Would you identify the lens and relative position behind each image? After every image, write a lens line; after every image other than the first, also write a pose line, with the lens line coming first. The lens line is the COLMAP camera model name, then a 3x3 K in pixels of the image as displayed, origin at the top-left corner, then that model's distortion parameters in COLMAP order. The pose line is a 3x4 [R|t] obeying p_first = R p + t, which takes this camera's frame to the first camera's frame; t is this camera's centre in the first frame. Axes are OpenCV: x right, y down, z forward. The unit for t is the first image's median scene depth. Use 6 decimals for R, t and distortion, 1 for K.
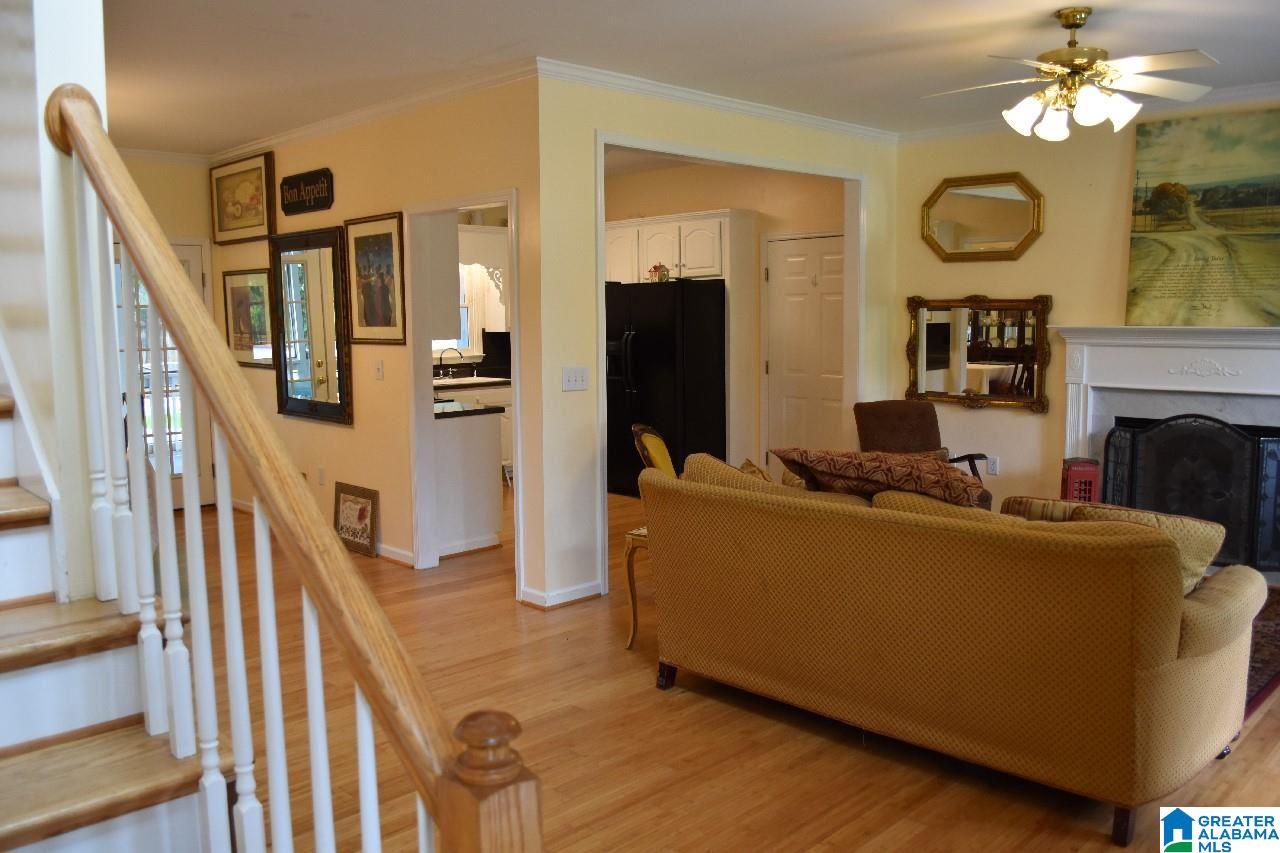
lens RADIAL K [[1015.5, 0, 634.3], [0, 1015.5, 430.2], [0, 0, 1]] dist [-0.079904, 0.010463]
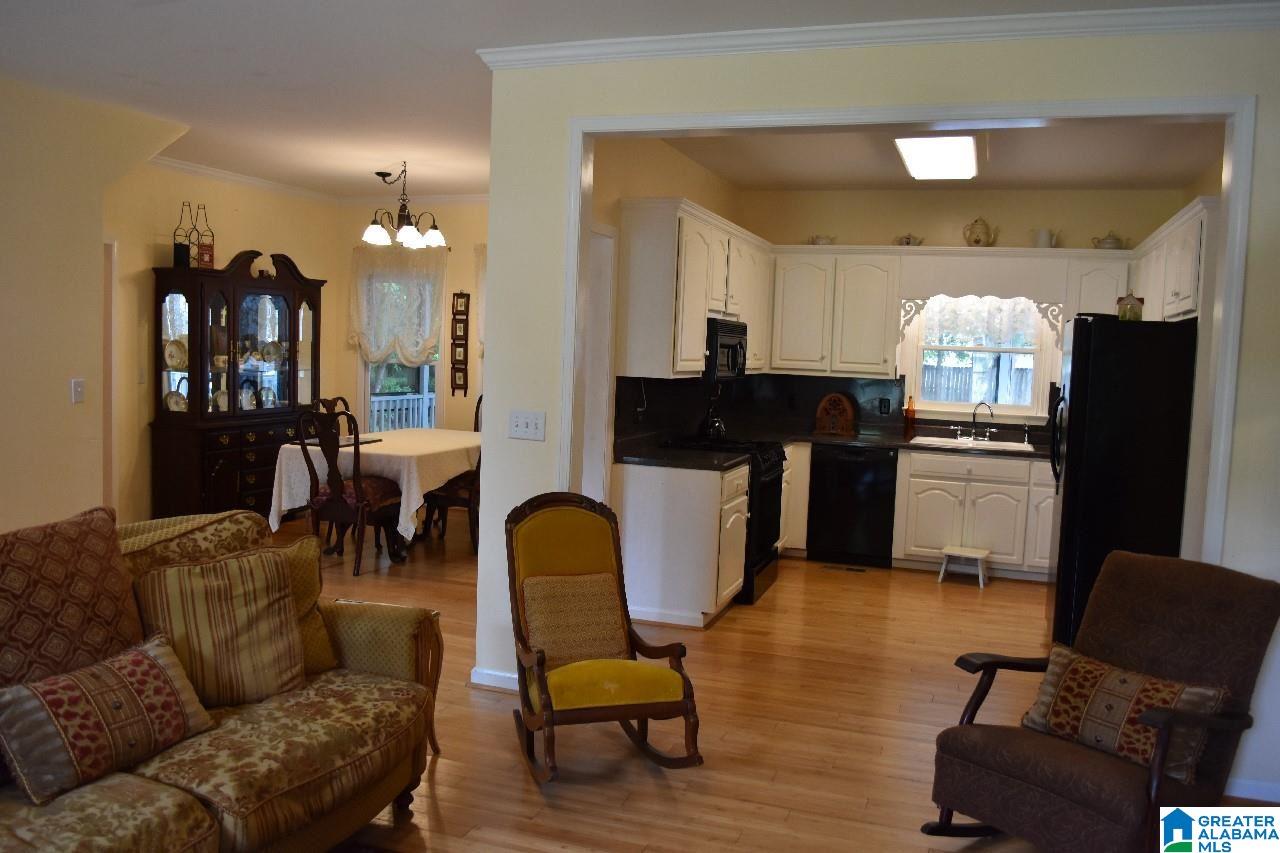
lens RADIAL K [[1015.5, 0, 640.8], [0, 1015.5, 427.7], [0, 0, 1]] dist [-0.079904, 0.010463]
pose [[0.443814, 0.100073, -0.890514, 0.643697], [-0.143425, 0.988867, 0.039646, -0.086073], [0.884567, 0.110127, 0.453226, 0.640106]]
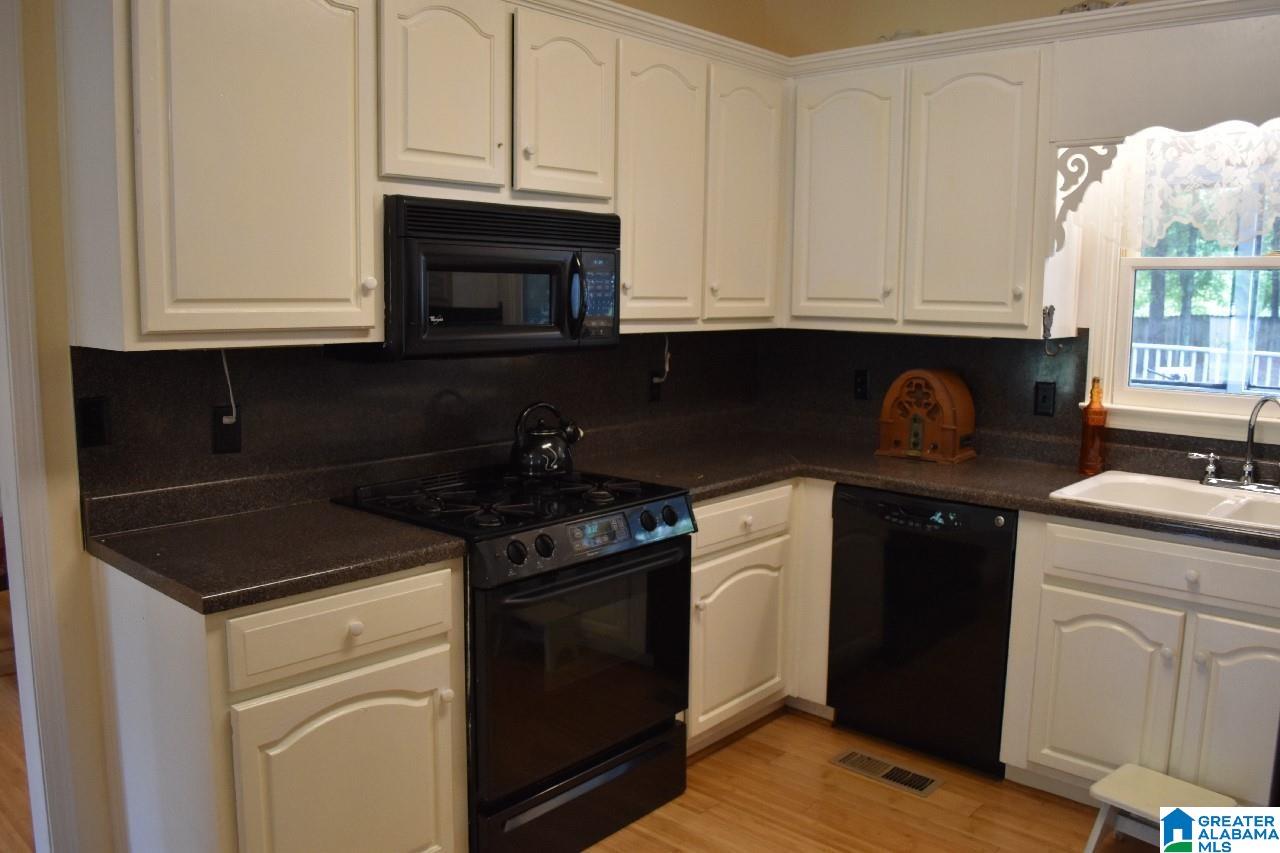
lens RADIAL K [[1015.5, 0, 634.9], [0, 1015.5, 420.7], [0, 0, 1]] dist [-0.079904, 0.010463]
pose [[0.054807, 0.141156, -0.988469, 0.174049], [-0.124192, 0.983234, 0.133522, -0.143046], [0.990743, 0.115442, 0.071418, 1.240432]]
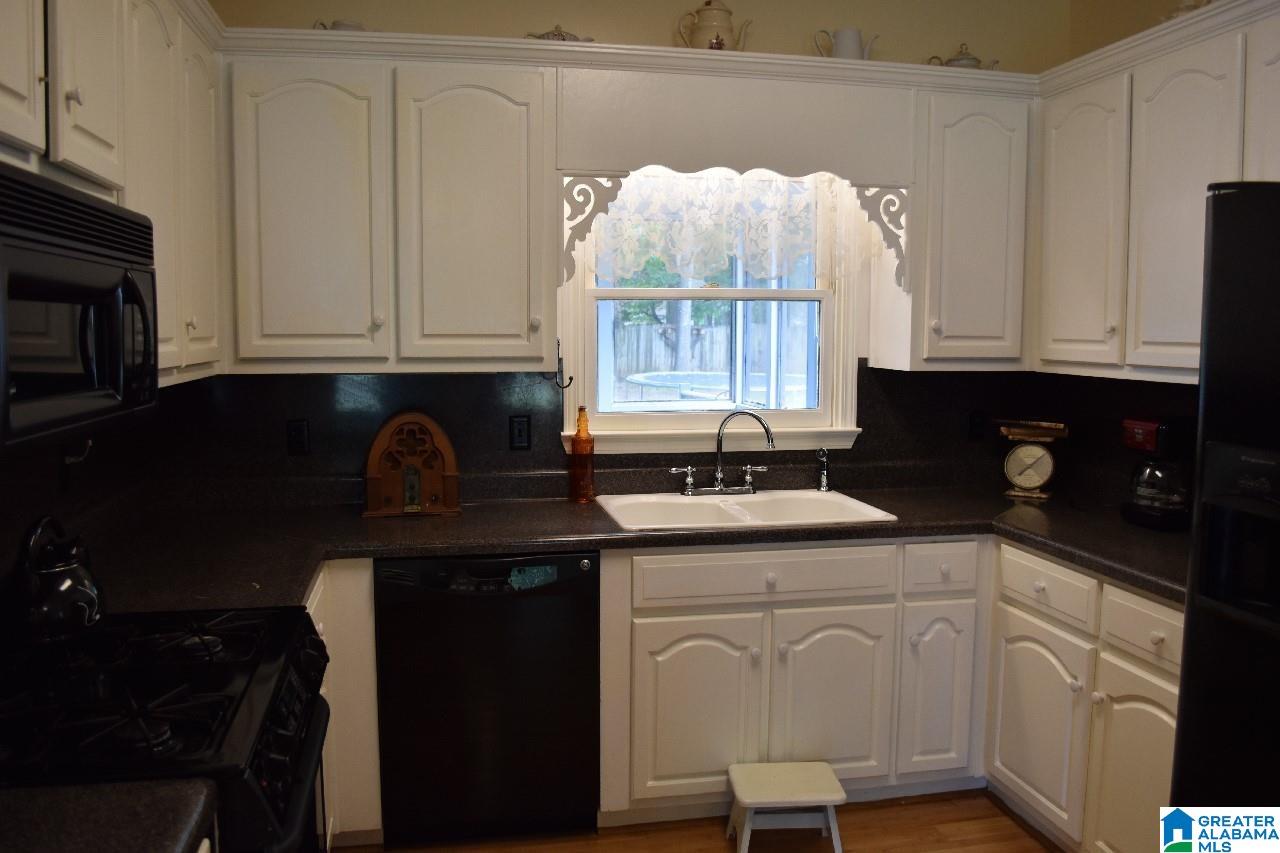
lens RADIAL K [[1015.5, 0, 640.9], [0, 1015.5, 424.2], [0, 0, 1]] dist [-0.079904, 0.010463]
pose [[0.837916, 0.066824, -0.541693, -0.025825], [-0.074559, 0.997187, 0.007683, -0.121461], [0.540682, 0.033950, 0.840541, 1.071893]]
